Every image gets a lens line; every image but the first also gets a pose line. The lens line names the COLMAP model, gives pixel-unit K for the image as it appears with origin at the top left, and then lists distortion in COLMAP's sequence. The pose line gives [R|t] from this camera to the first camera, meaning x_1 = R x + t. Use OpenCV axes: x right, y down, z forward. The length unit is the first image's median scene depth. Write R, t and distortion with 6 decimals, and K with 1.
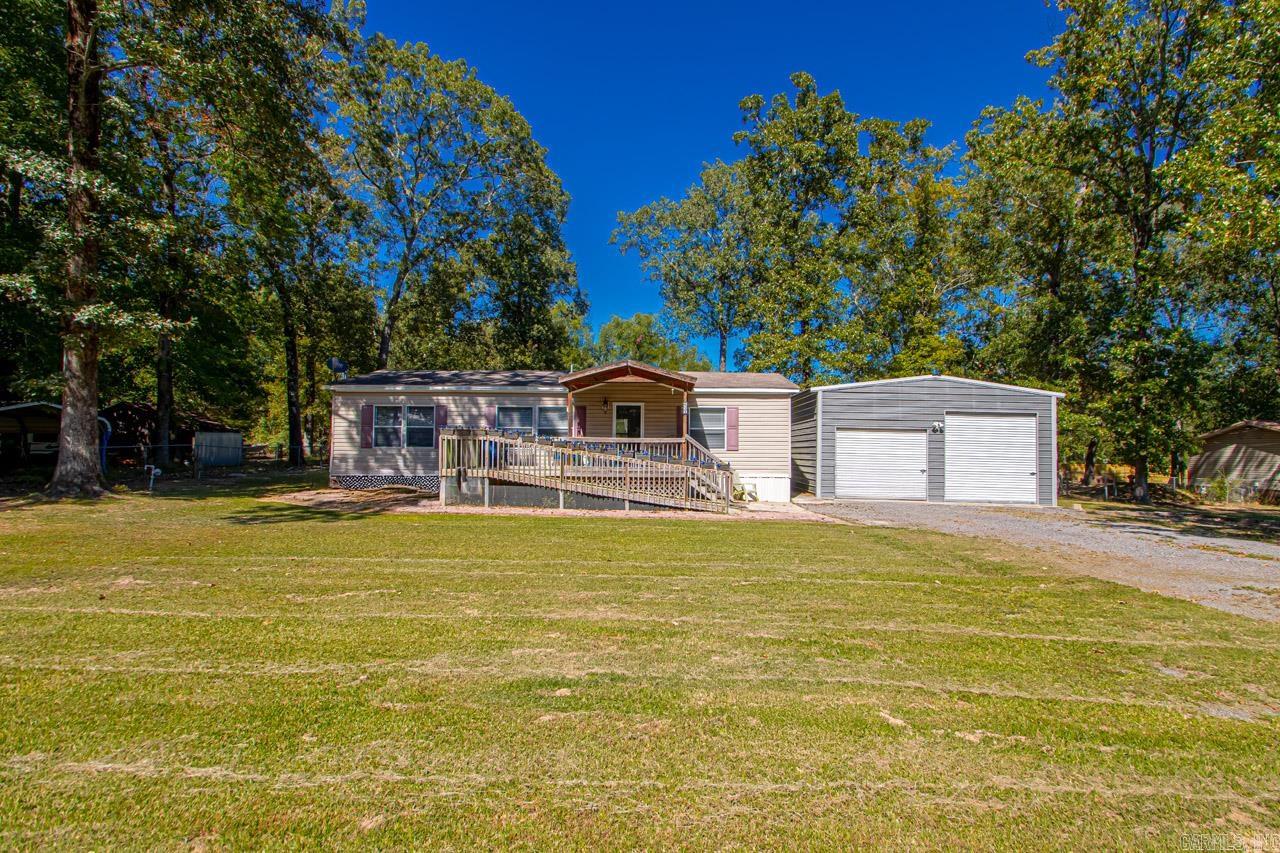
lens RADIAL K [[603.9, 0, 688.4], [0, 603.9, 400.4], [0, 0, 1]] dist [0.012153, -0.015550]
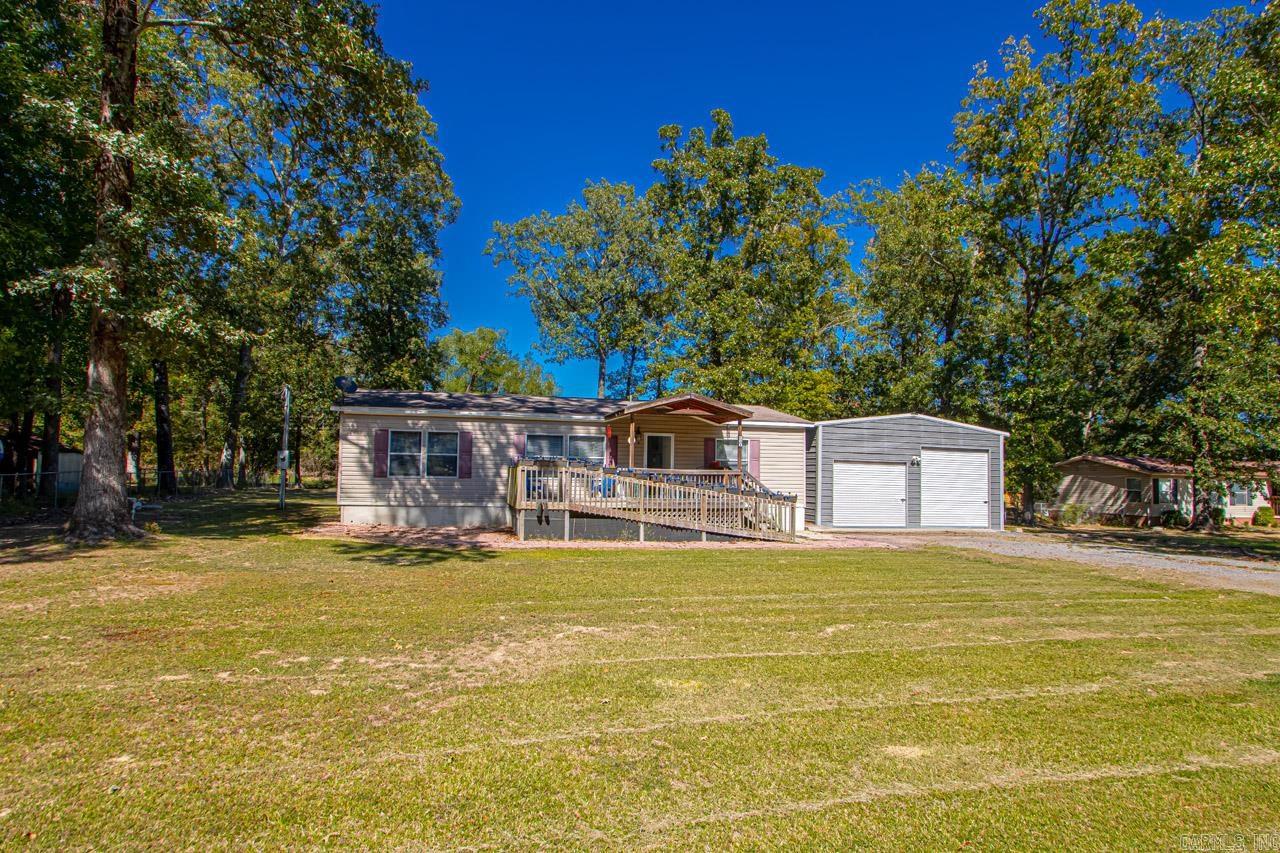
lens RADIAL K [[603.9, 0, 729.8], [0, 603.9, 423.9], [0, 0, 1]] dist [0.012153, -0.015550]
pose [[0.970247, 0.027334, 0.240568, -0.235344], [-0.026215, 0.999625, -0.007852, -0.007224], [-0.240693, 0.001312, 0.970600, 0.000559]]
